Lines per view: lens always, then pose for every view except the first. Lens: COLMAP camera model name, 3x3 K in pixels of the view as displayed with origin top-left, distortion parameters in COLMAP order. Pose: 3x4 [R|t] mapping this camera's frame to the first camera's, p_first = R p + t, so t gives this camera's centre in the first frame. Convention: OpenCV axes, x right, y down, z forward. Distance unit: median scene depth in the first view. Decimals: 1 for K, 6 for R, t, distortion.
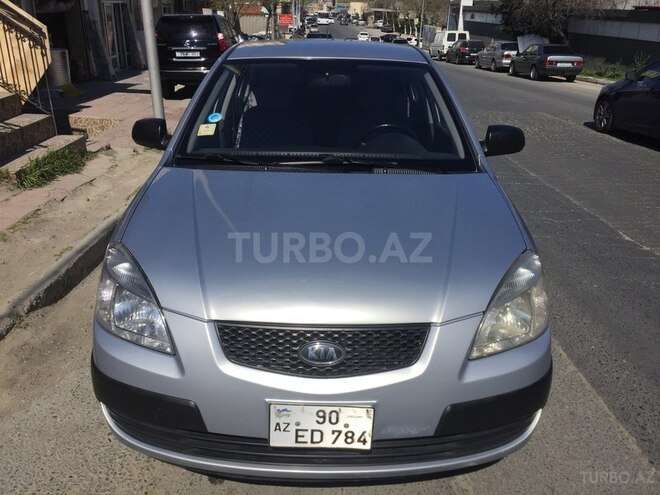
lens RADIAL K [[568.2, 0, 326.1], [0, 568.2, 245.7], [0, 0, 1]] dist [0.079547, -0.100537]
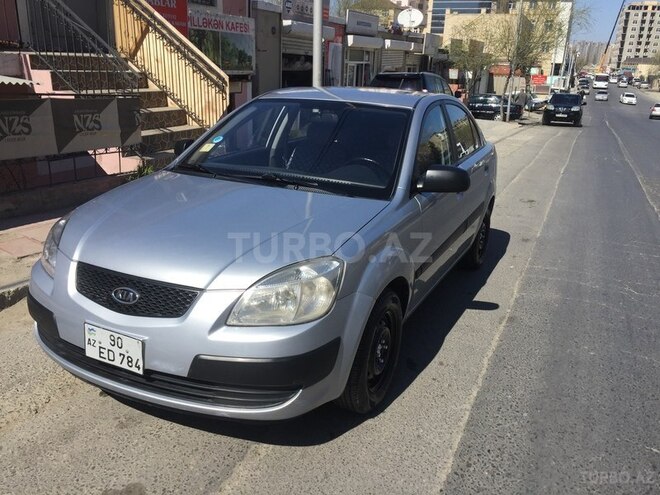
lens RADIAL K [[568.2, 0, 326.1], [0, 568.2, 245.7], [0, 0, 1]] dist [0.079547, -0.100537]
pose [[0.898505, 0.141150, -0.415650, 0.837763], [-0.179627, 0.982210, -0.054750, 0.052700], [0.400528, 0.123855, 0.907875, -0.054397]]
